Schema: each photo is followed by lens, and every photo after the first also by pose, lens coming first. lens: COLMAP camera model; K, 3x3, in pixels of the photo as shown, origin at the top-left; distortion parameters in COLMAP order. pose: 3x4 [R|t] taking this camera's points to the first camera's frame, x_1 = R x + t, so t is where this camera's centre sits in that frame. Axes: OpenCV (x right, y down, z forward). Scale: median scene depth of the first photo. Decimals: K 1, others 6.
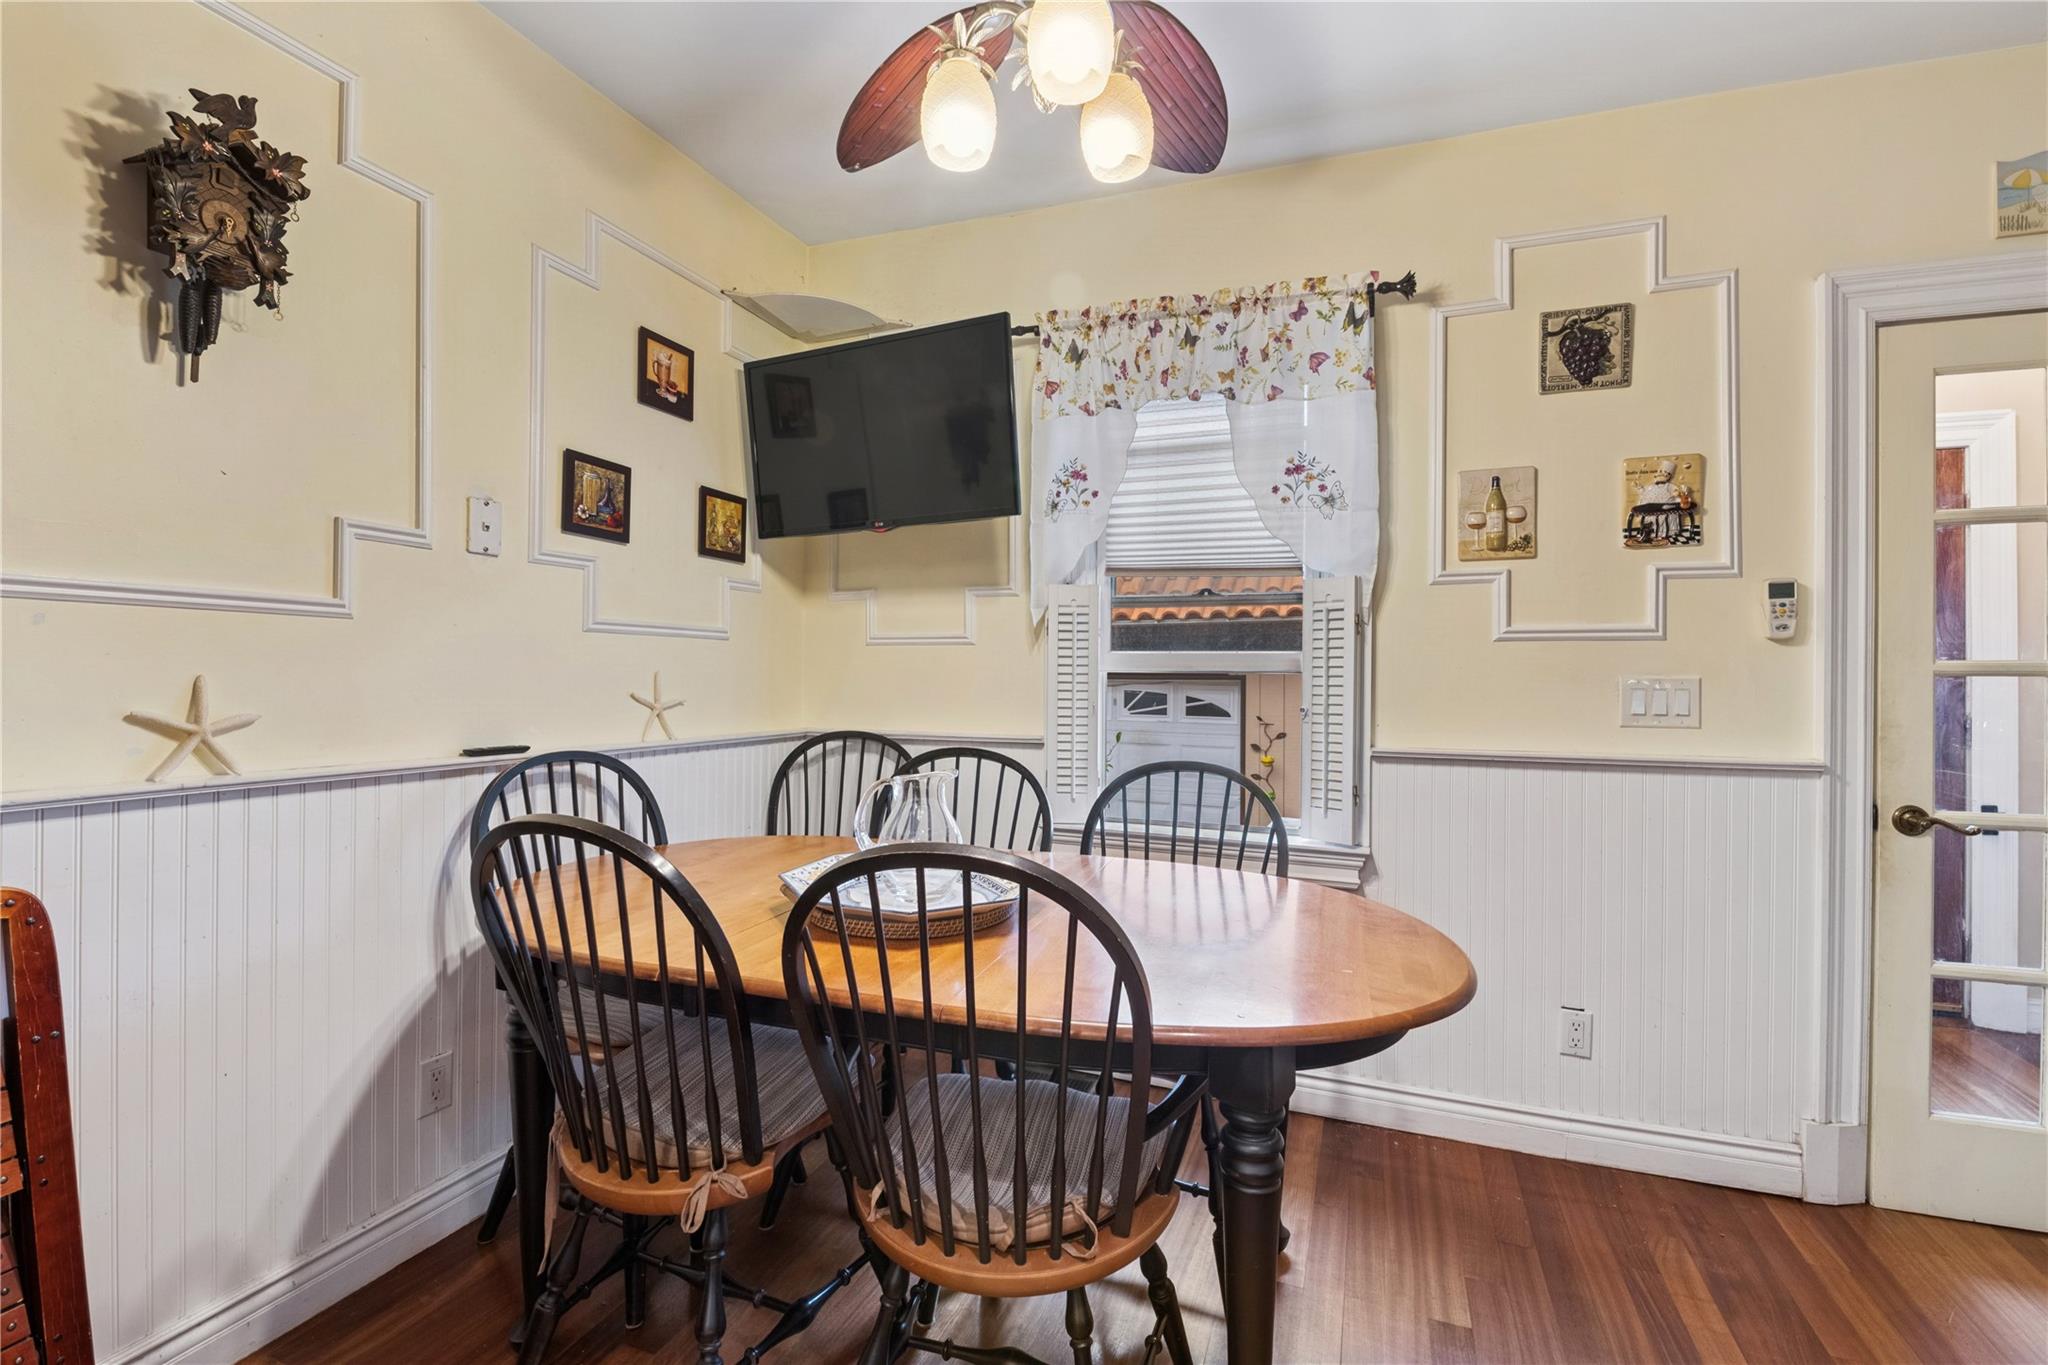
lens RADIAL K [[895.8, 0, 1063.3], [0, 895.8, 672.0], [0, 0, 1]] dist [0.002535, -0.008365]
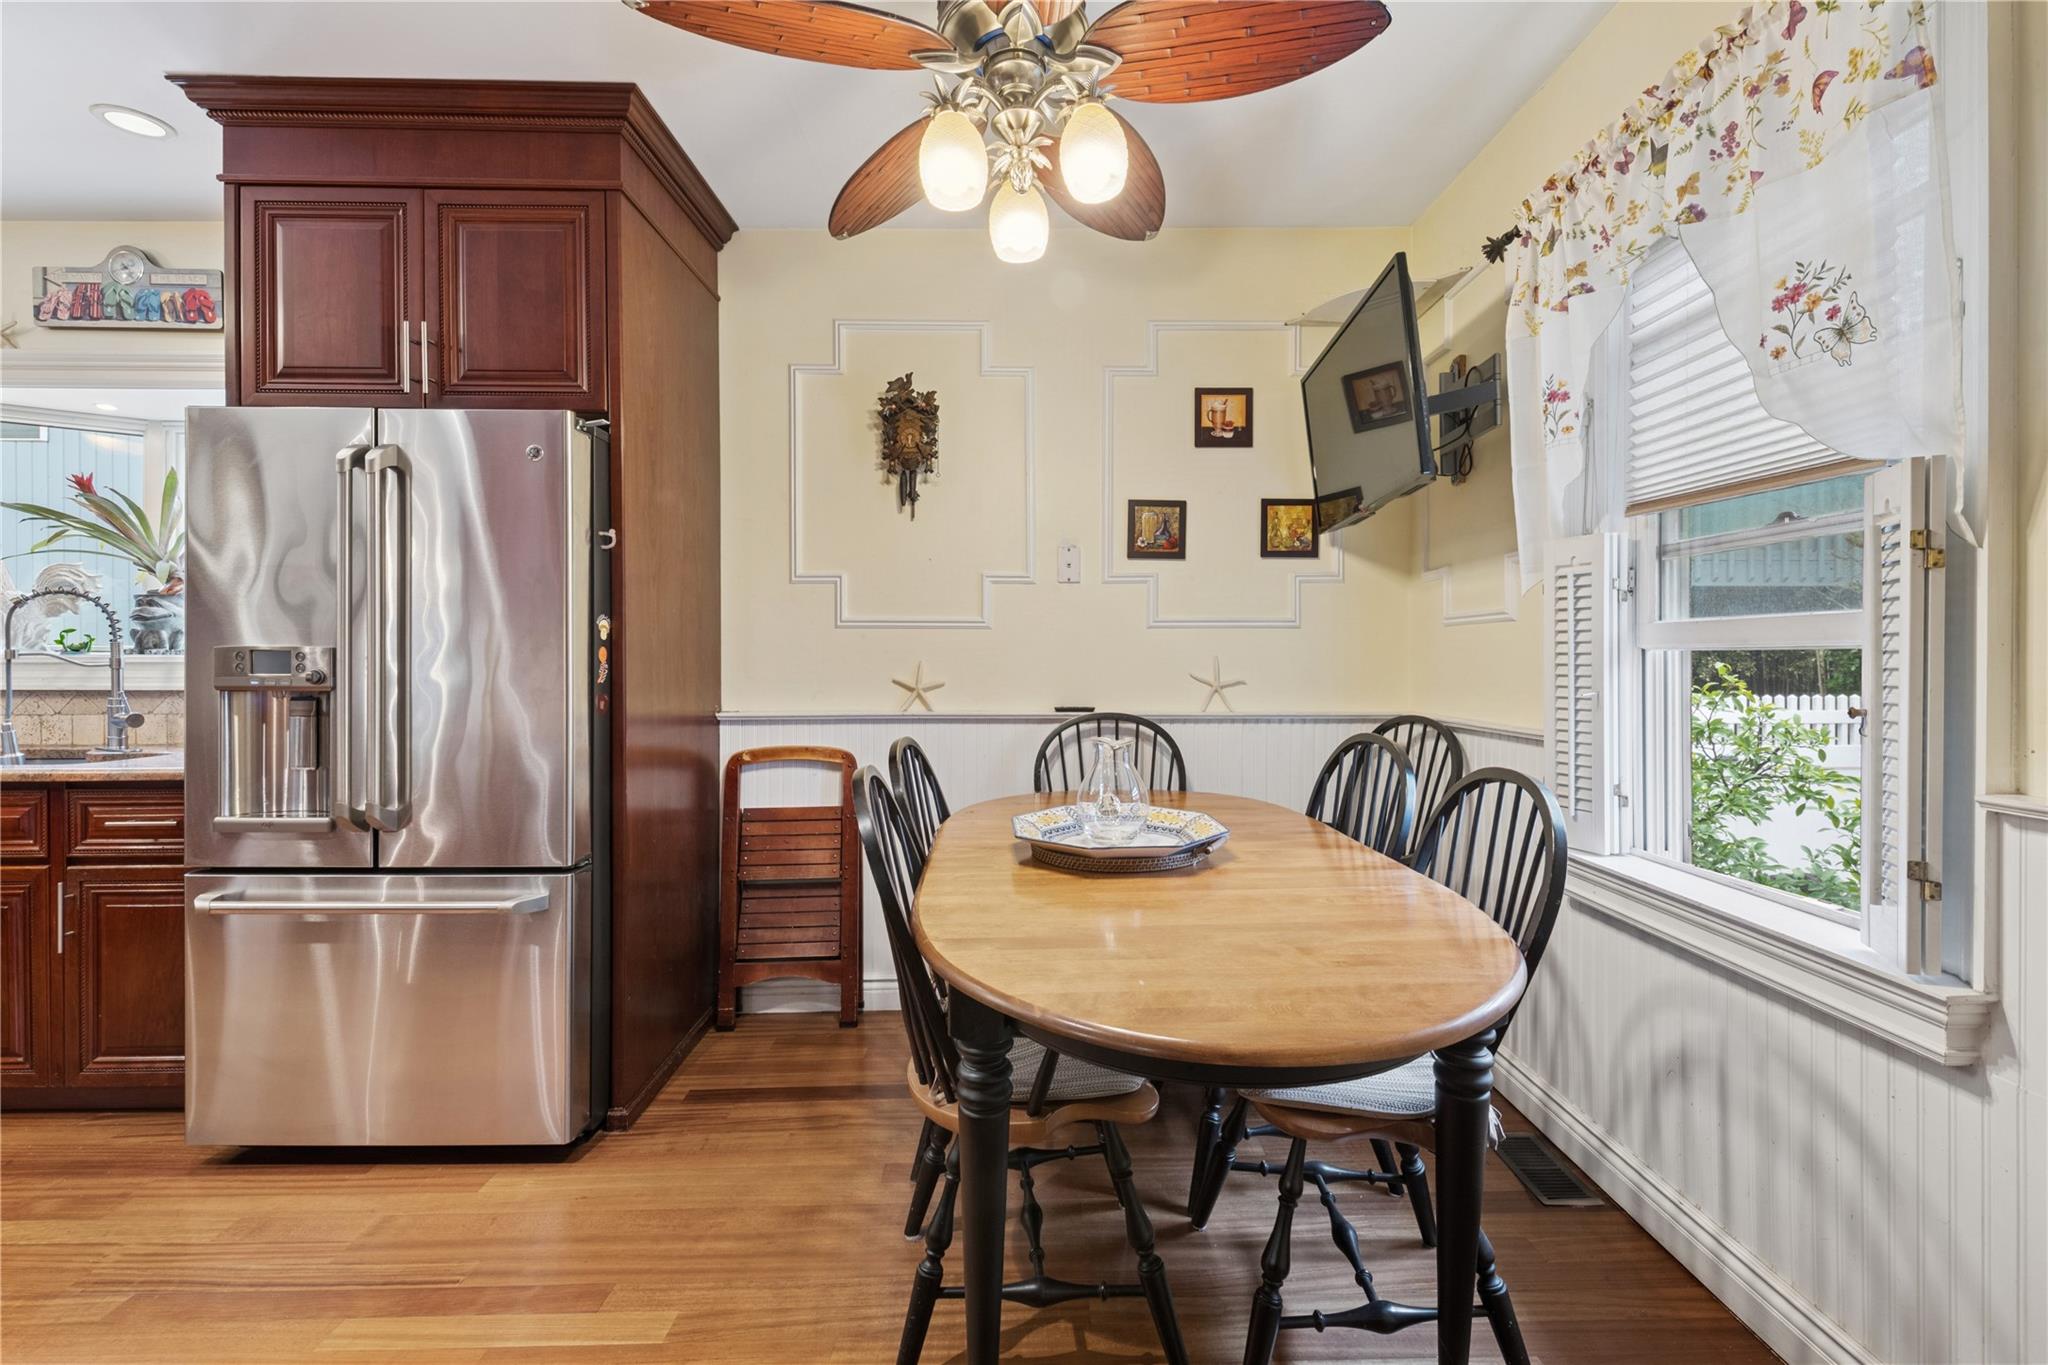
lens RADIAL K [[950.9, 0, 1106.9], [0, 950.9, 656.0], [0, 0, 1]] dist [0.033120, -0.011711]
pose [[0.350277, -0.012913, -0.936557, 0.734342], [0.010217, 0.999898, -0.009965, 0.010329], [0.936590, -0.006079, 0.350373, 0.385360]]
